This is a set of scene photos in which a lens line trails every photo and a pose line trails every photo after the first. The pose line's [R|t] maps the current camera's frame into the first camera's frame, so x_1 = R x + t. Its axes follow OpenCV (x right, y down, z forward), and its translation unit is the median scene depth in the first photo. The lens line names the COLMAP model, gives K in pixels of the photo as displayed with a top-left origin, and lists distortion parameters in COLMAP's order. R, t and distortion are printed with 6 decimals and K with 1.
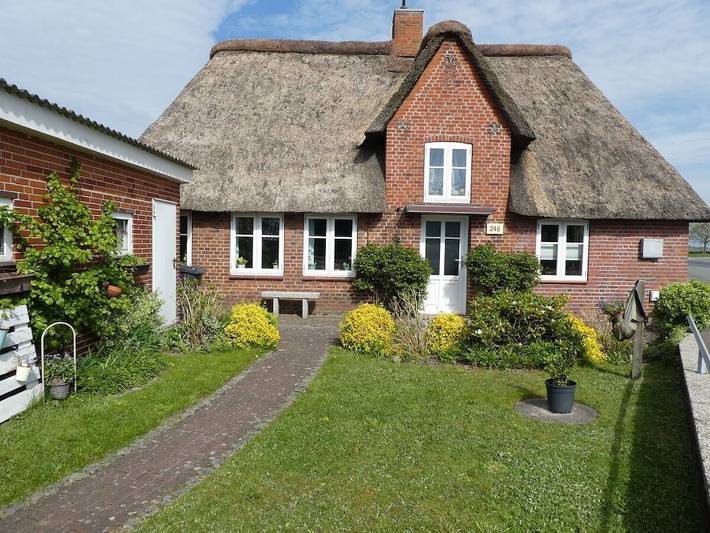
lens RADIAL K [[532.4, 0, 353.3], [0, 532.4, 265.3], [0, 0, 1]] dist [-0.008813, -0.023083]
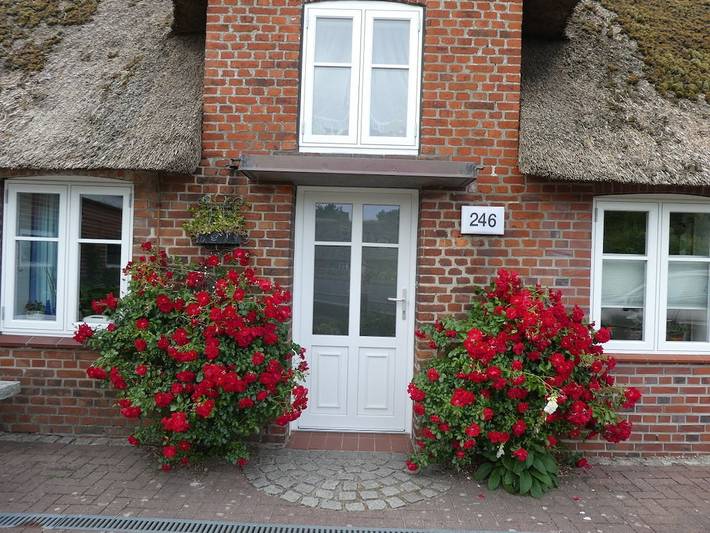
lens RADIAL K [[532.4, 0, 355.1], [0, 532.4, 268.6], [0, 0, 1]] dist [-0.008813, -0.023083]
pose [[0.999500, 0.008622, -0.030434, 0.185585], [-0.009694, 0.999330, -0.035281, -0.018668], [0.030109, 0.035559, 0.998914, 0.611196]]
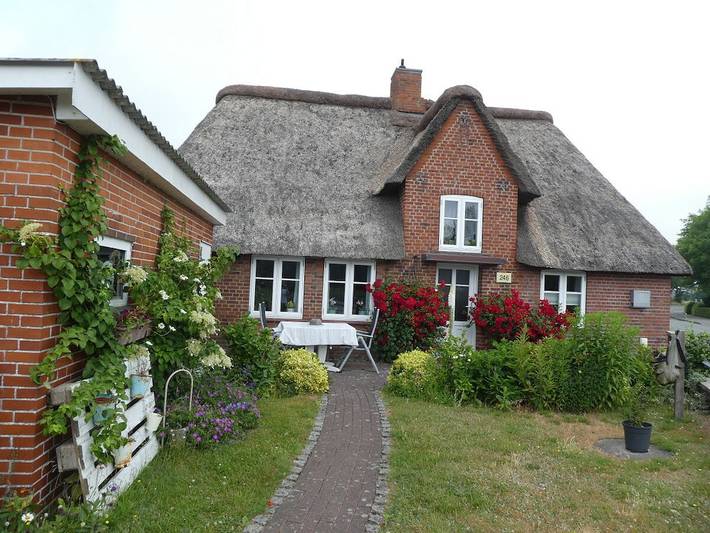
lens RADIAL K [[532.4, 0, 354.7], [0, 532.4, 263.7], [0, 0, 1]] dist [-0.008813, -0.023083]
pose [[0.991037, 0.028011, 0.130616, -0.169001], [-0.017688, 0.996675, -0.079537, -0.006655], [-0.132410, 0.076514, 0.988237, -0.015219]]
